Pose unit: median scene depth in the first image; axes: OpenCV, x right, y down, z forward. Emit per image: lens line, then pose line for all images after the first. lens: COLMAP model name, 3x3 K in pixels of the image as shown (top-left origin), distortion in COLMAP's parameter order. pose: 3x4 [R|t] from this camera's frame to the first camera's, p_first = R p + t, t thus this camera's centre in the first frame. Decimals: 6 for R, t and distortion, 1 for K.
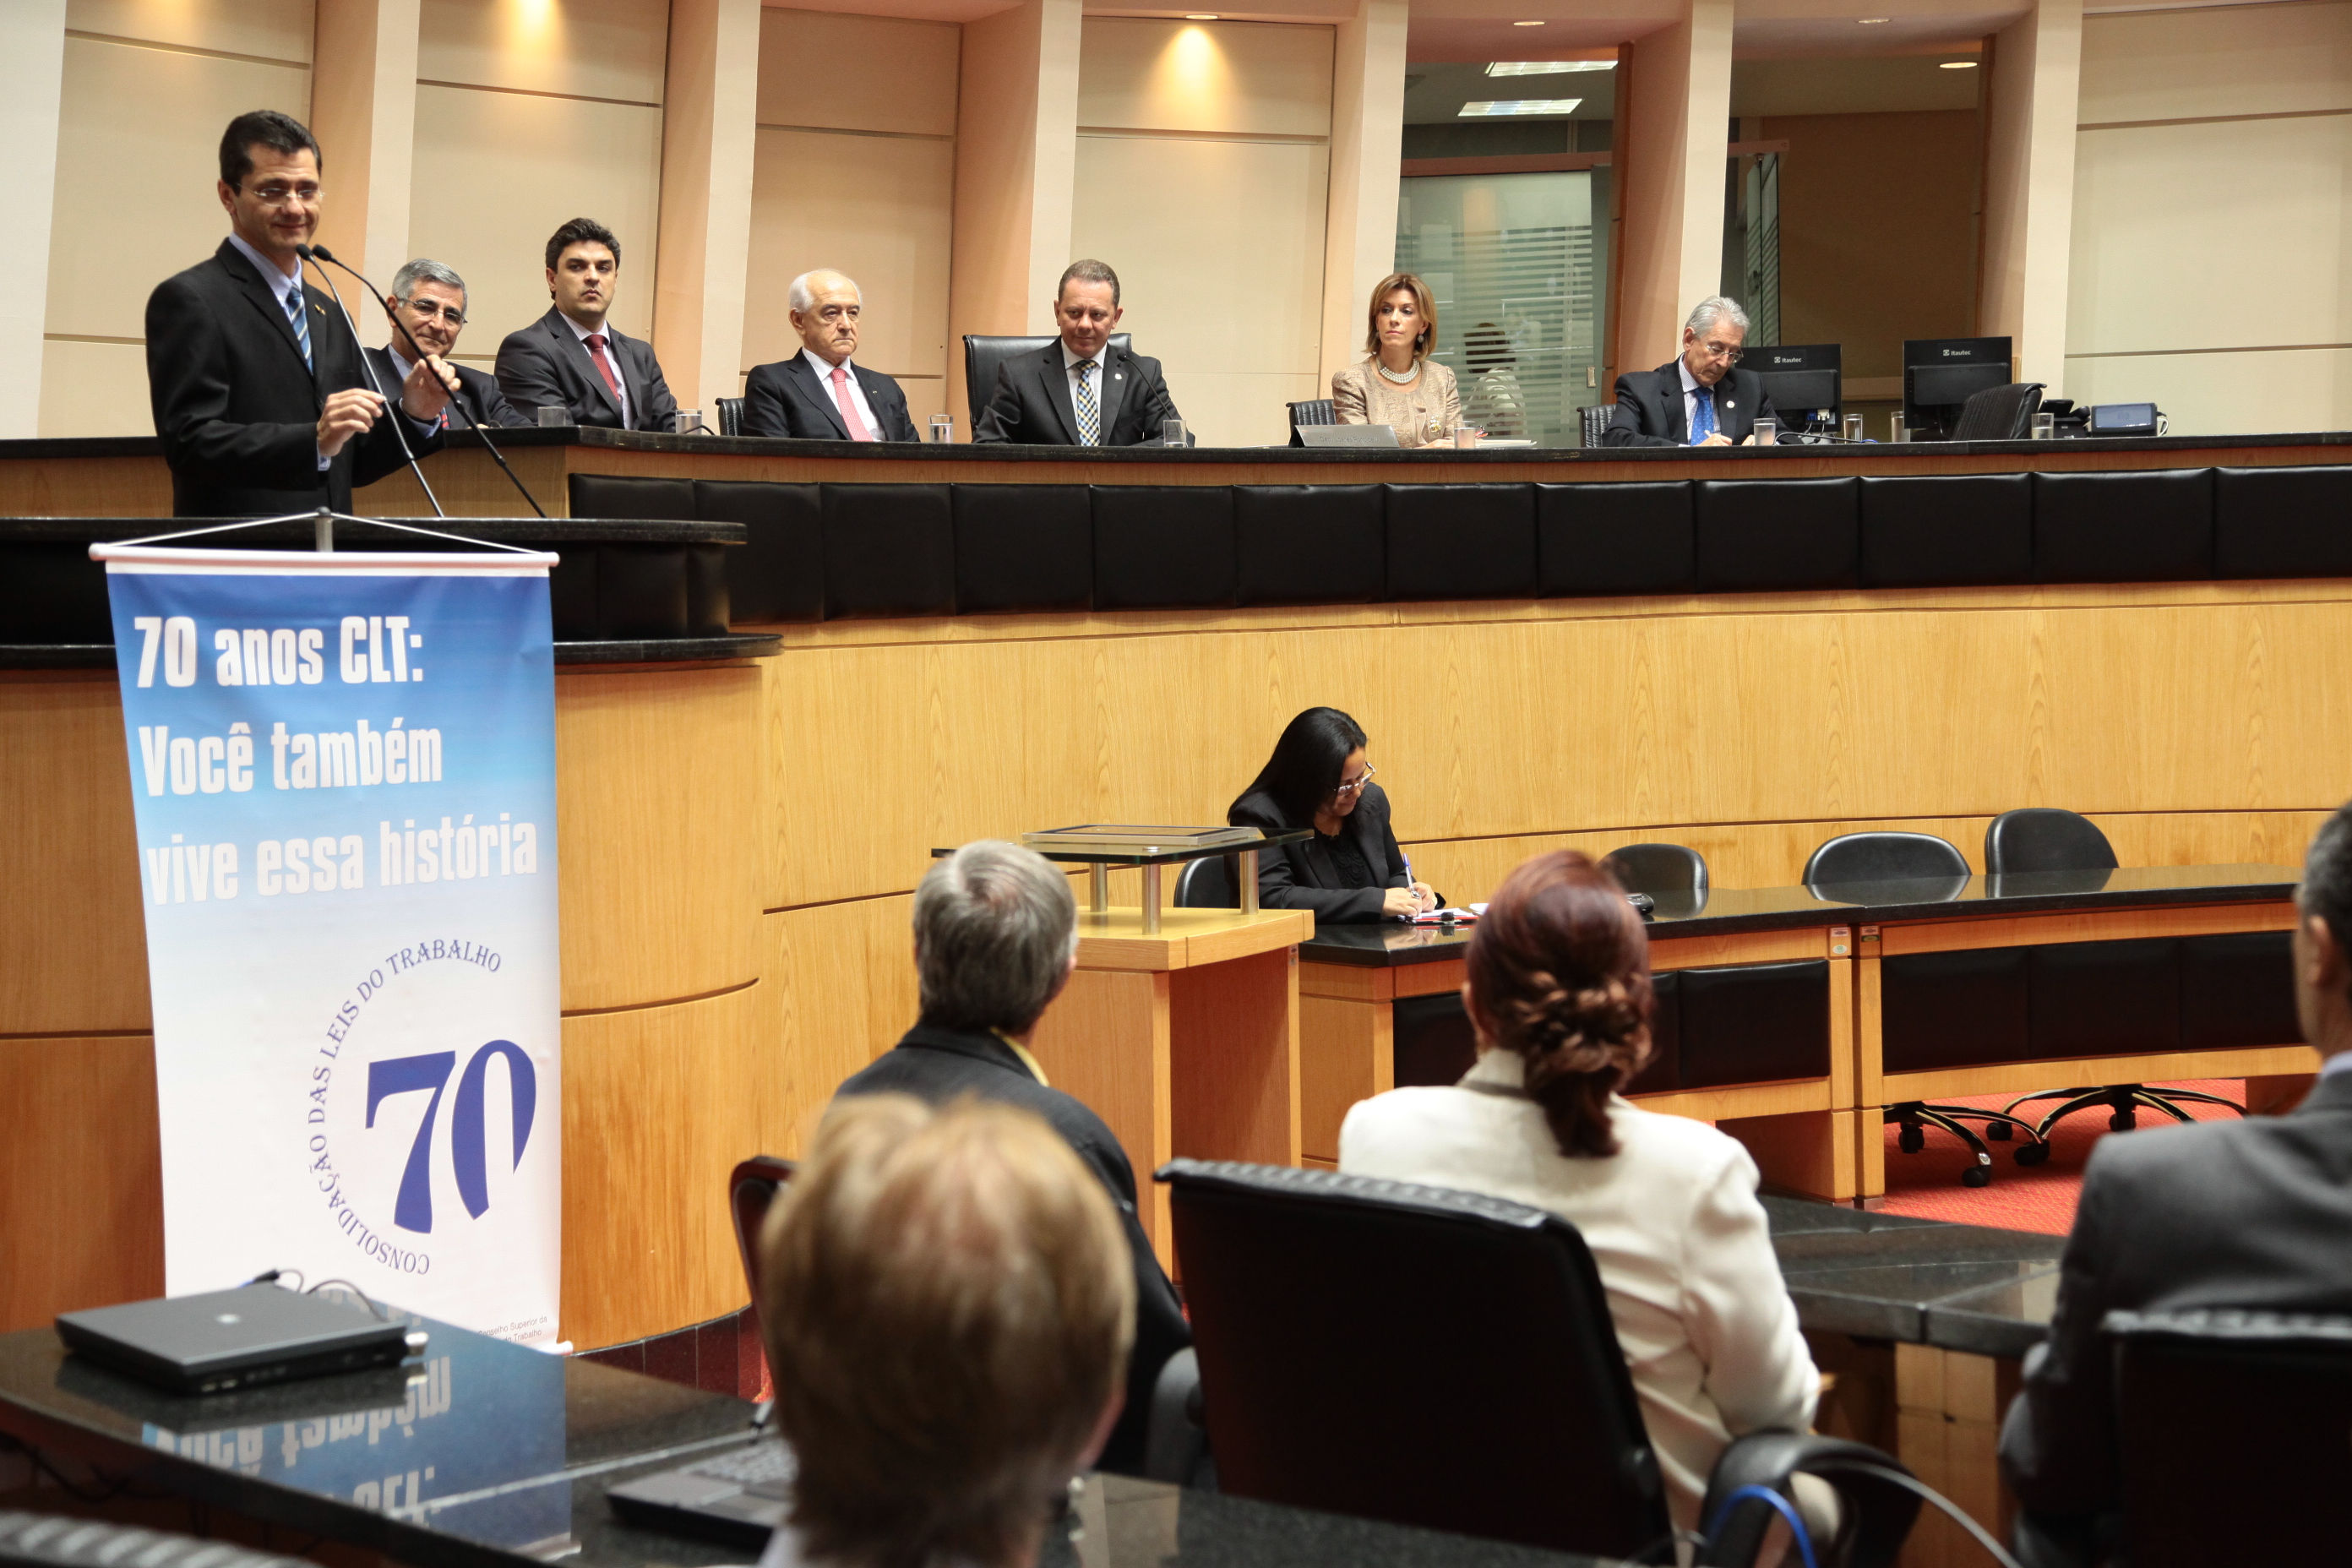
lens RADIAL K [[4019.1, 0, 1126.3], [0, 4019.1, 824.0], [0, 0, 1]] dist [0.308756, 0.000000]
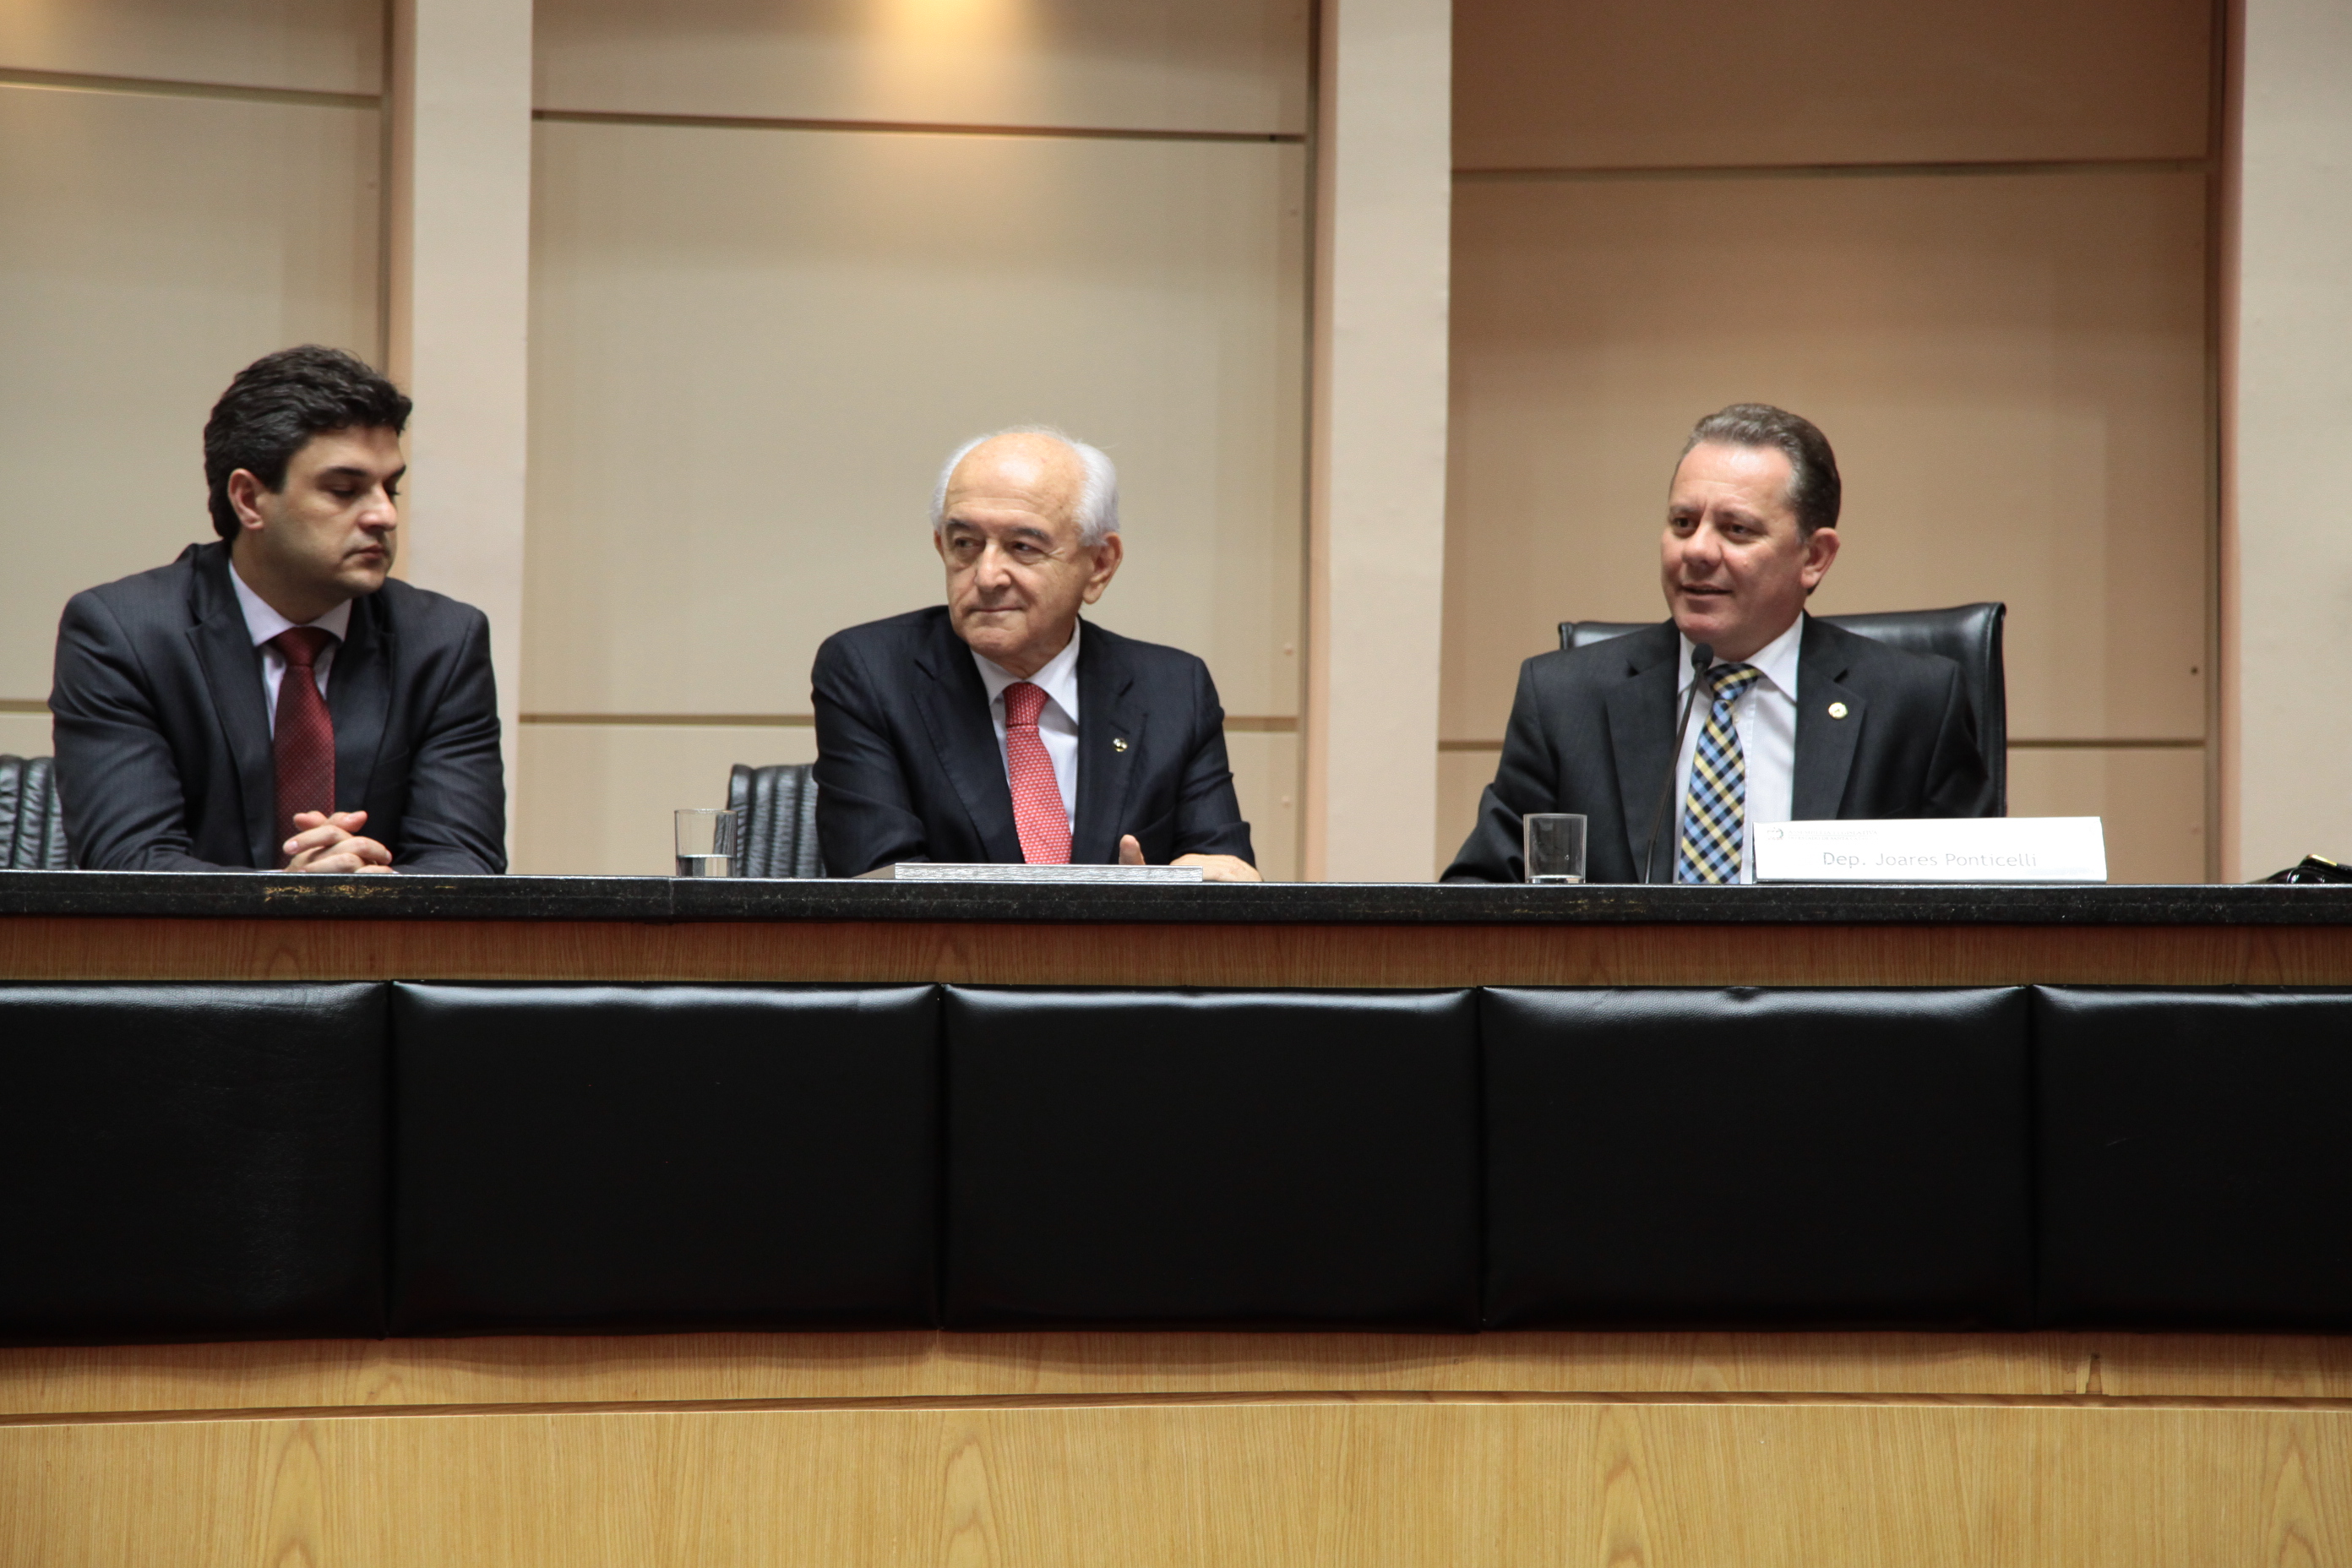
lens RADIAL K [[7026.5, 0, 1173.8], [0, 7026.5, 762.3], [0, 0, 1]] dist [0.695254, 0.000000]
pose [[0.809792, -0.022655, -0.586279, 0.367330], [-0.050243, 0.992906, -0.107766, -0.034376], [0.584562, 0.116725, 0.802909, 0.468530]]
